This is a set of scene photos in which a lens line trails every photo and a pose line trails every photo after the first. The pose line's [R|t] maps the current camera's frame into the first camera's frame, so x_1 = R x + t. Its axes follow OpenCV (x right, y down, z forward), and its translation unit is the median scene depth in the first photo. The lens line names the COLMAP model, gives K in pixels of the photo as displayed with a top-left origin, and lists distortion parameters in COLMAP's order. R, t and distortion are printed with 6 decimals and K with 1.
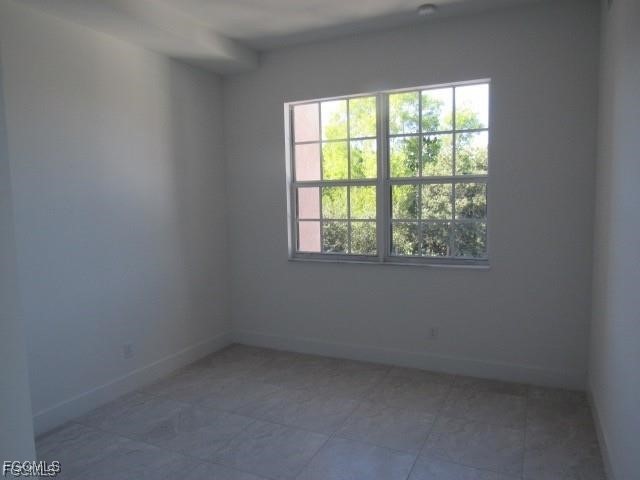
lens RADIAL K [[483.4, 0, 320.0], [0, 483.4, 239.4], [0, 0, 1]] dist [0.012298, -0.000803]
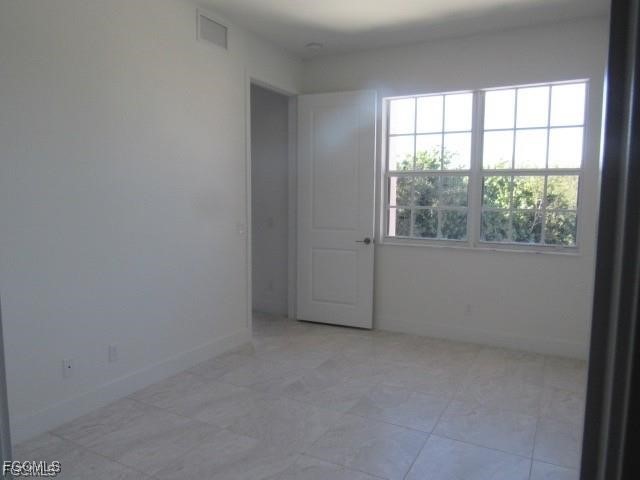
lens RADIAL K [[455.2, 0, 320.0], [0, 455.2, 240.5], [0, 0, 1]] dist [-0.002276, 0.001554]
pose [[0.999068, 0.030437, -0.030620, -0.182107], [-0.029770, 0.999314, 0.022021, 0.019935], [0.031269, -0.021089, 0.999288, -0.029337]]
